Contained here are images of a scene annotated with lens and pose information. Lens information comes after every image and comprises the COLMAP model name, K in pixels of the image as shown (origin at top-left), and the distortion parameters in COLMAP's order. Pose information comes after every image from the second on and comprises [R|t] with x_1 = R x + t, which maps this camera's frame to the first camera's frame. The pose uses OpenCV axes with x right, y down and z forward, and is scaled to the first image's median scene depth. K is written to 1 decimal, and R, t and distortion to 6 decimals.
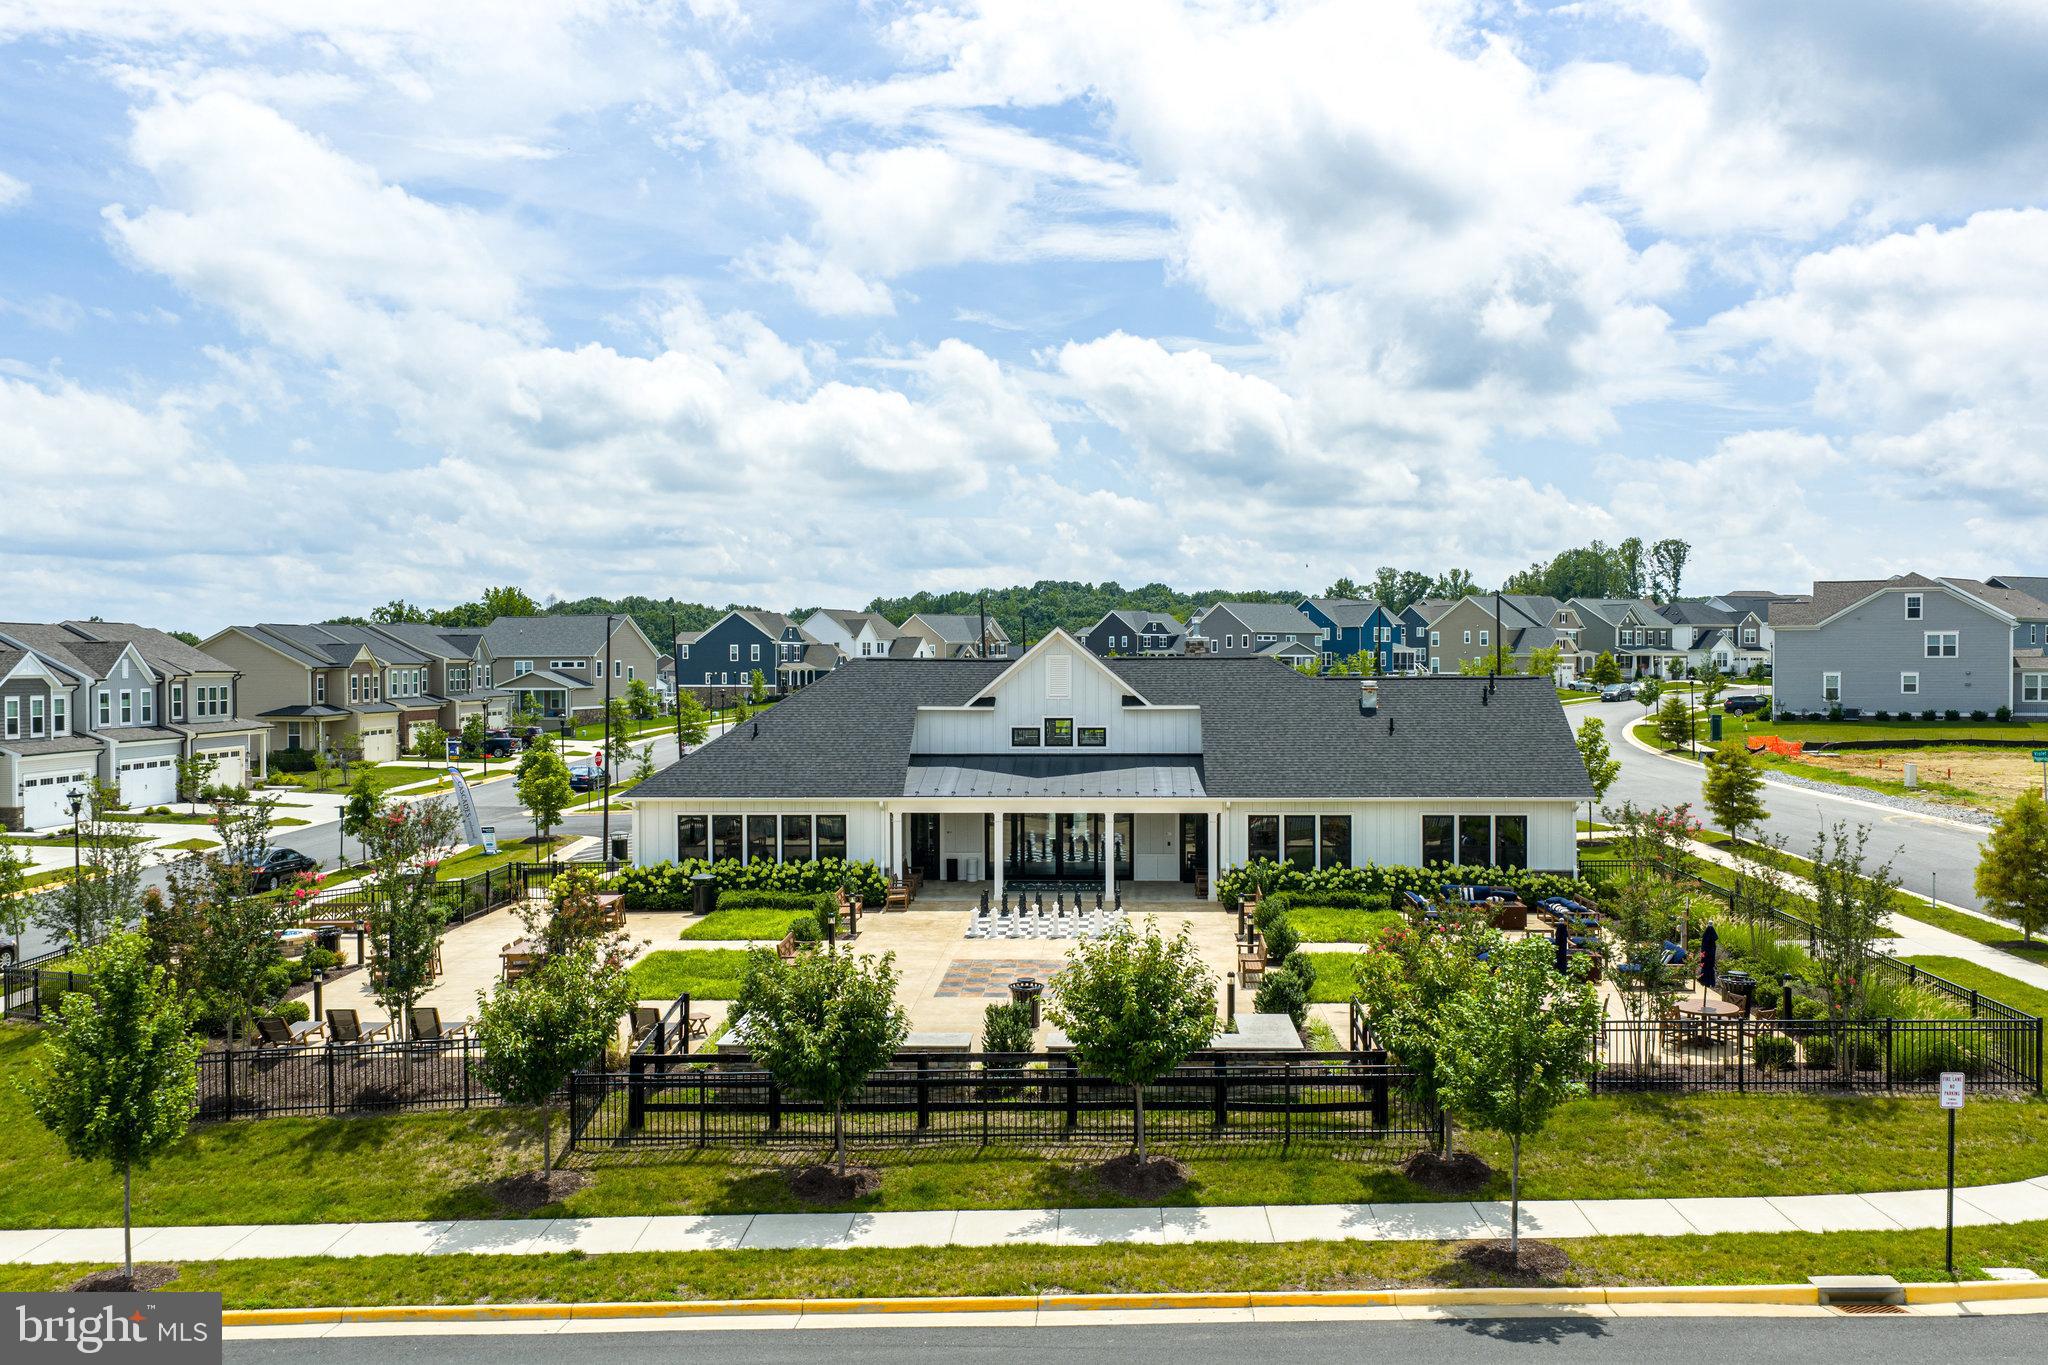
lens RADIAL K [[1699.7, 0, 1024.0], [0, 1699.7, 682.5], [0, 0, 1]] dist [0.006602, -0.028423]
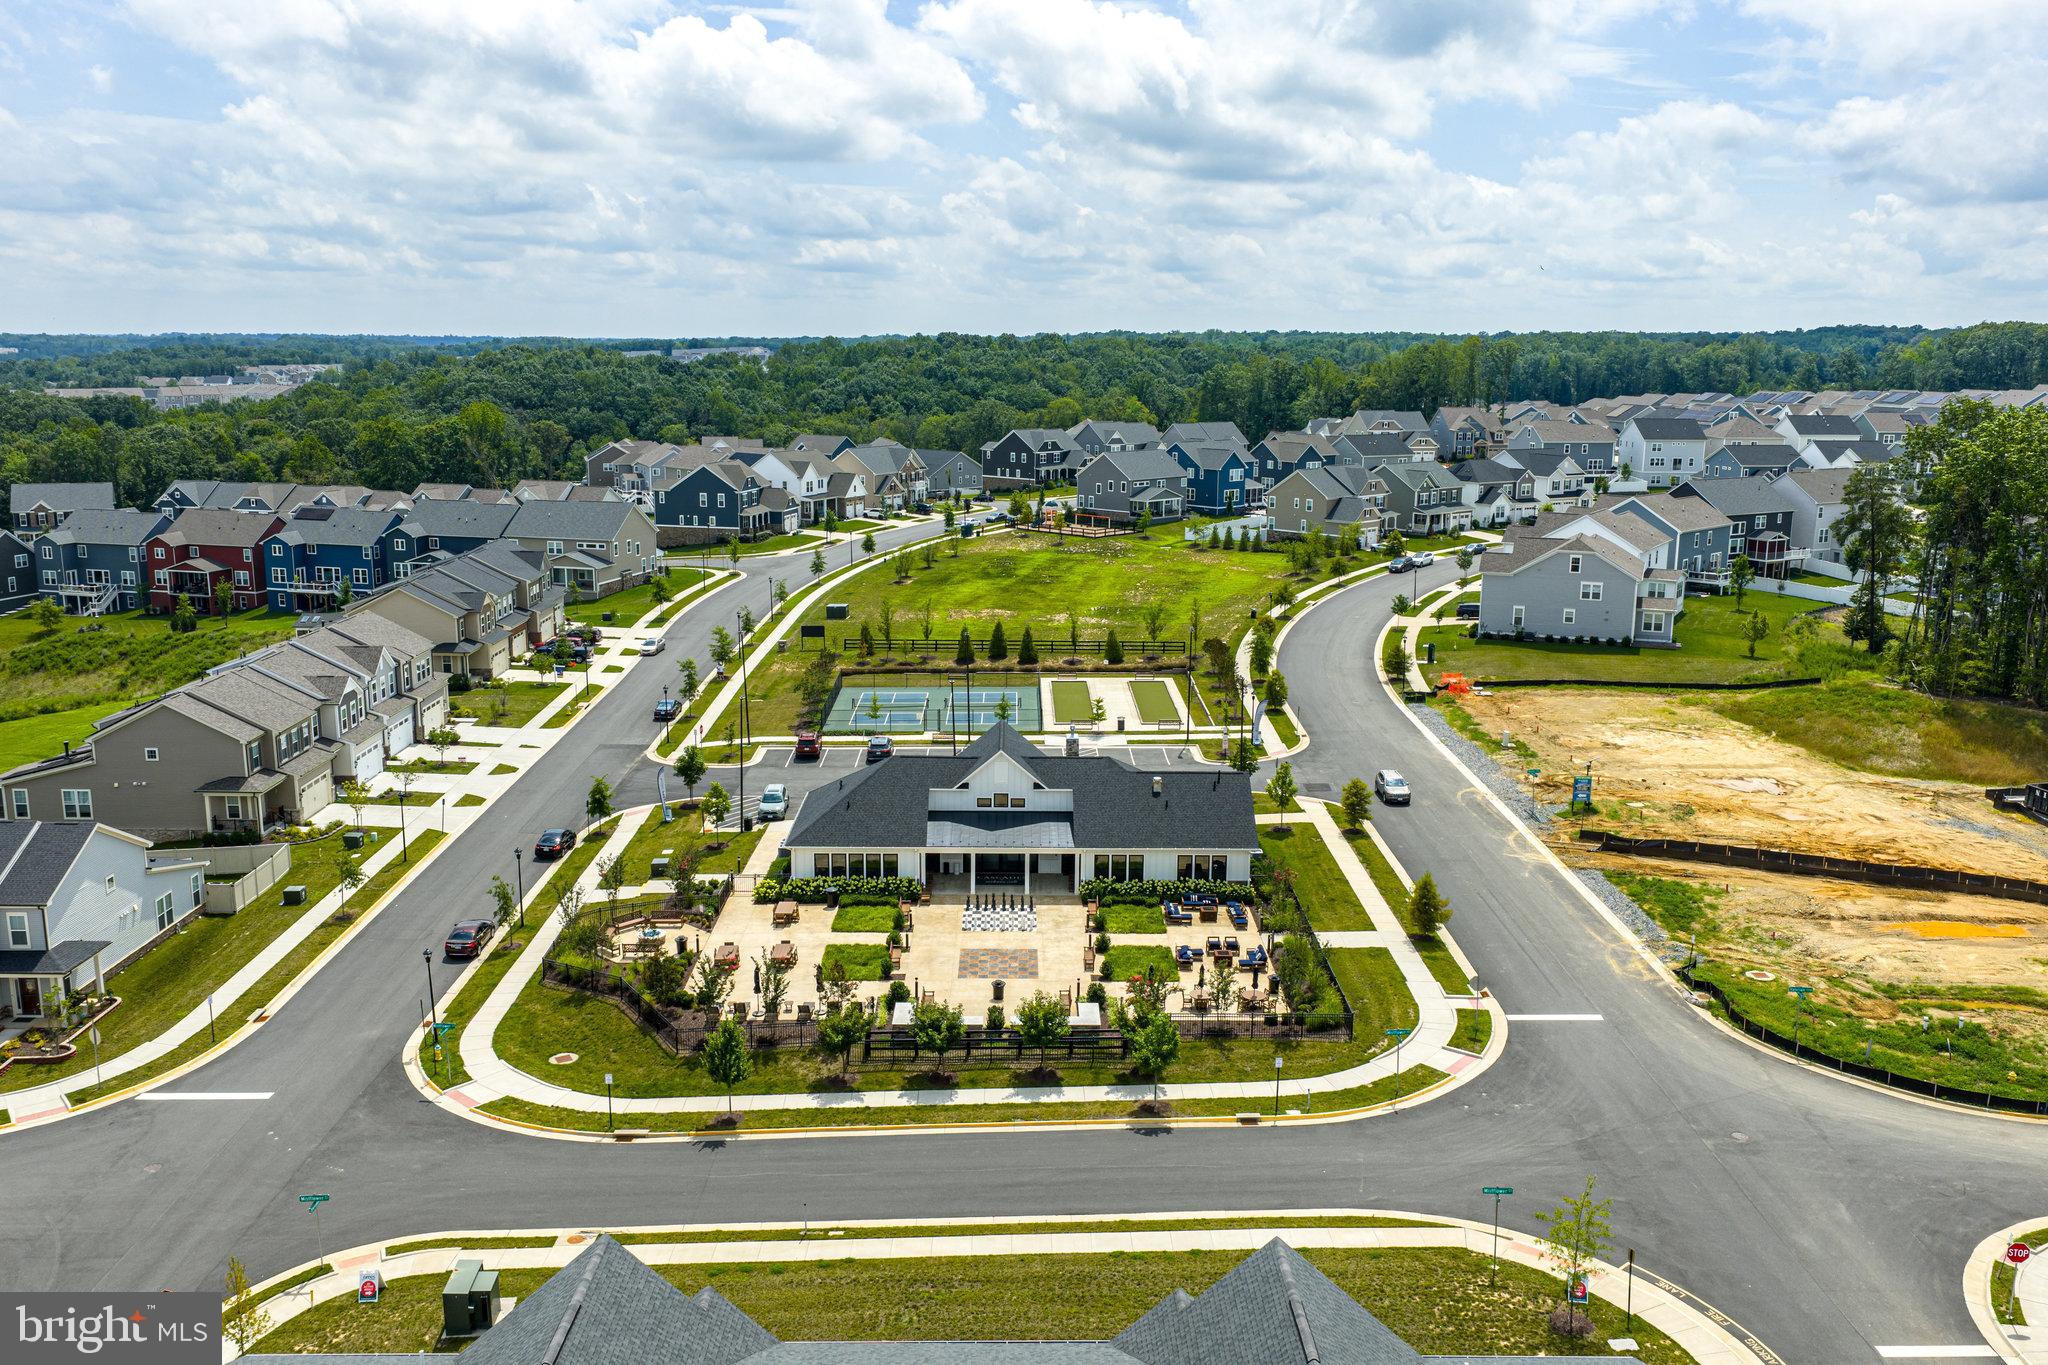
lens RADIAL K [[1568.8, 0, 1024.0], [0, 1568.8, 682.5], [0, 0, 1]] dist [-0.005892, -0.004911]
pose [[0.998071, 0.000561, 0.062077, -0.074308], [-0.010546, 0.986959, 0.160629, -0.449794], [-0.061178, -0.160973, 0.985061, -0.868430]]
